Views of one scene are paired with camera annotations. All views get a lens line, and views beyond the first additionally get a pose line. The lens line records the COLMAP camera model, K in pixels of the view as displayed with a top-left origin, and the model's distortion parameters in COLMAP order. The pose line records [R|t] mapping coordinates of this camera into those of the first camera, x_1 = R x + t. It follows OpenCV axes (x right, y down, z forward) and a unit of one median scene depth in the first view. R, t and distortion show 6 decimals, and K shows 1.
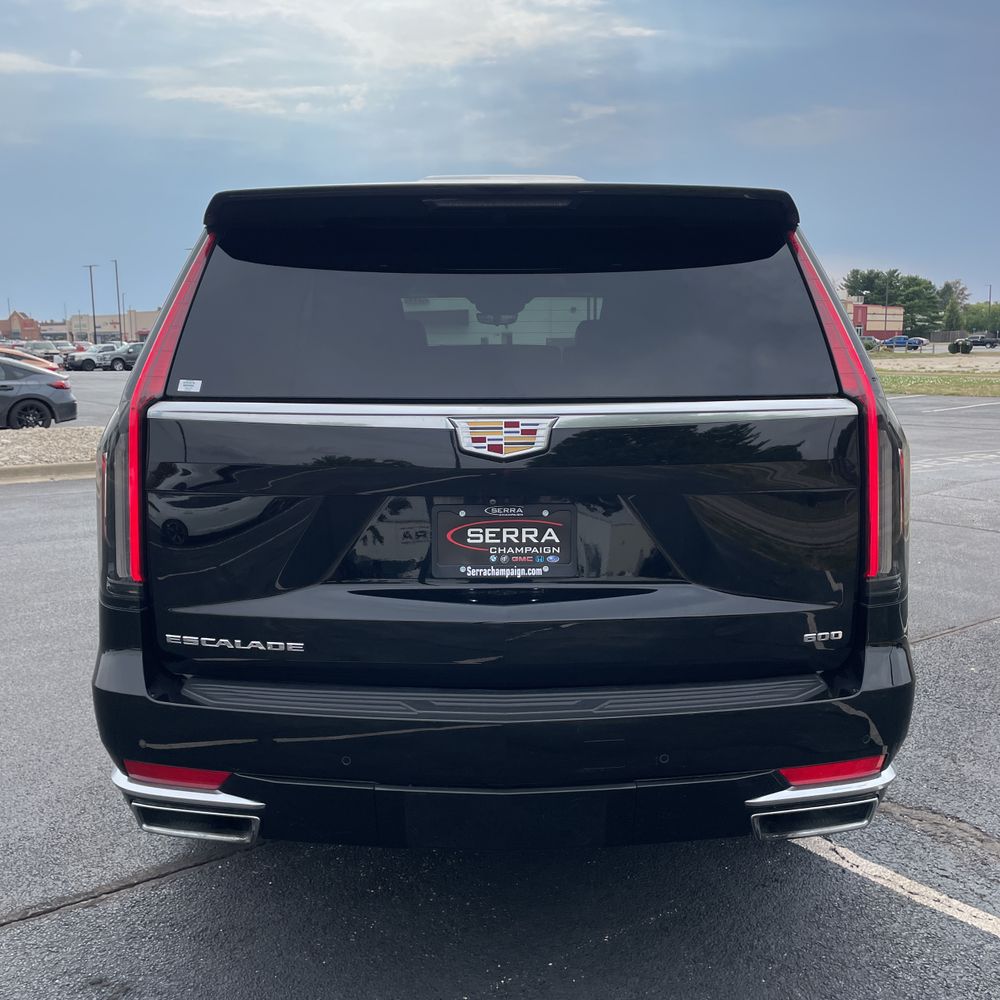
lens RADIAL K [[1016.1, 0, 491.6], [0, 1016.1, 493.9], [0, 0, 1]] dist [0.027301, 0.000000]
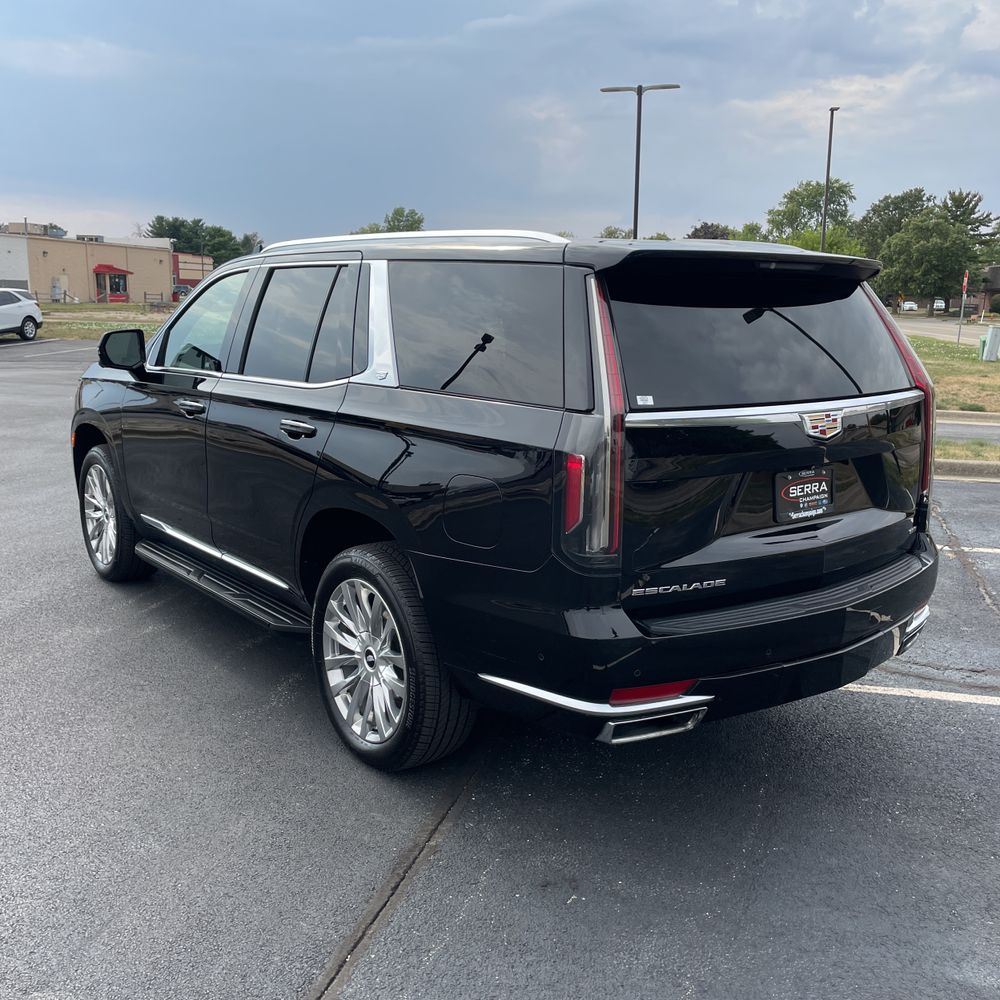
lens RADIAL K [[1016.1, 0, 496.7], [0, 1016.1, 502.2], [0, 0, 1]] dist [0.027301, 0.000000]
pose [[0.795206, -0.104770, 0.597219, -1.251678], [0.069761, 0.994227, 0.081529, -0.095183], [-0.602313, -0.023170, 0.797924, 0.065816]]
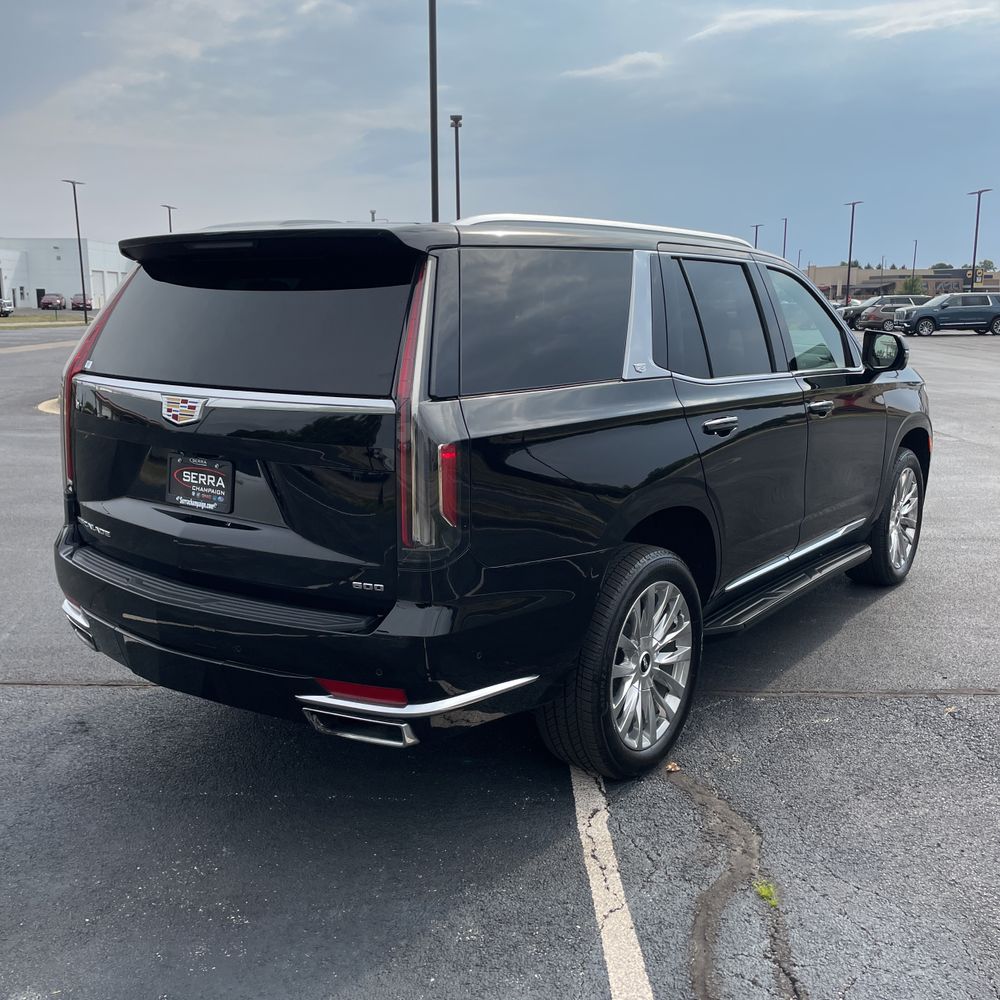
lens RADIAL K [[1016.1, 0, 491.2], [0, 1016.1, 499.3], [0, 0, 1]] dist [0.027301, 0.000000]
pose [[0.797532, 0.118859, -0.591452, 1.192337], [-0.092798, 0.992901, 0.074403, -0.075252], [0.596097, -0.004453, 0.802900, 0.085786]]
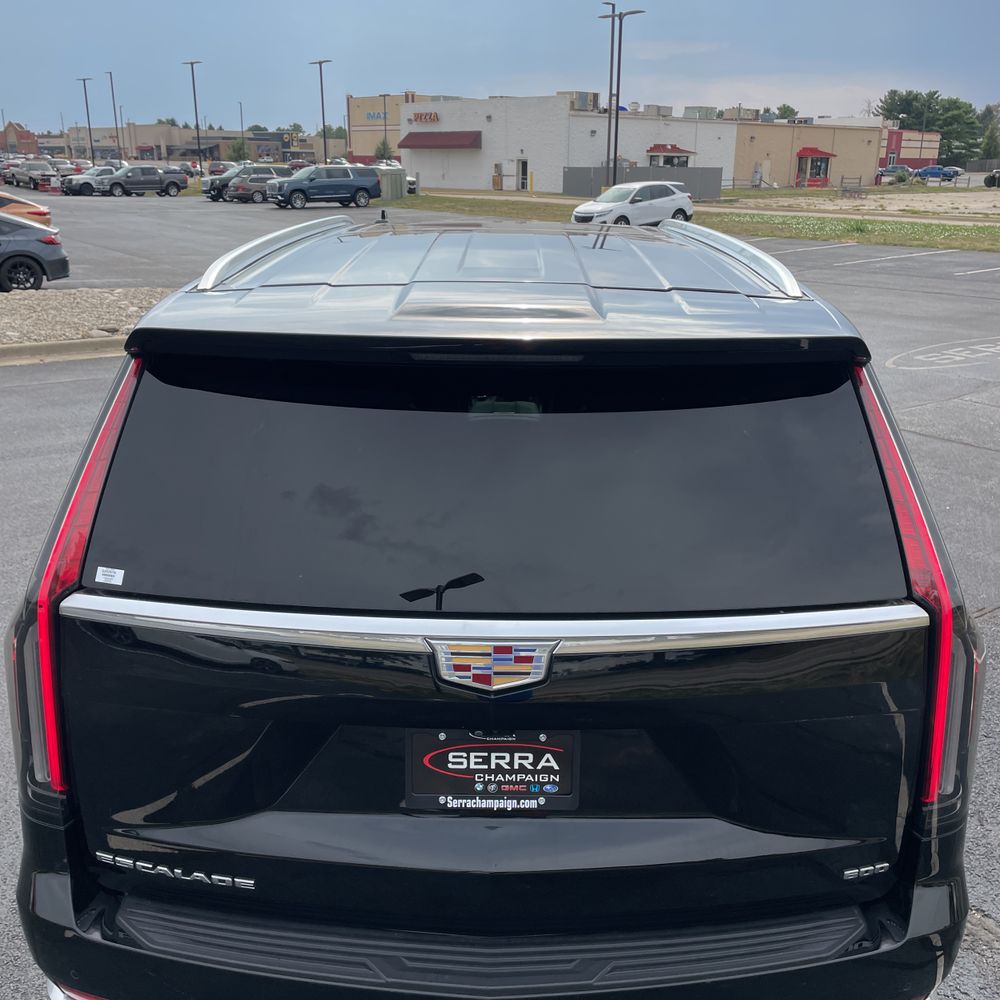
lens RADIAL K [[1016.1, 0, 495.2], [0, 1016.1, 493.5], [0, 0, 1]] dist [0.027301, 0.000000]
pose [[0.999850, 0.016243, -0.006009, 0.015778], [-0.015038, 0.986352, 0.163961, -0.310475], [0.008590, -0.163846, 0.986449, 0.209936]]
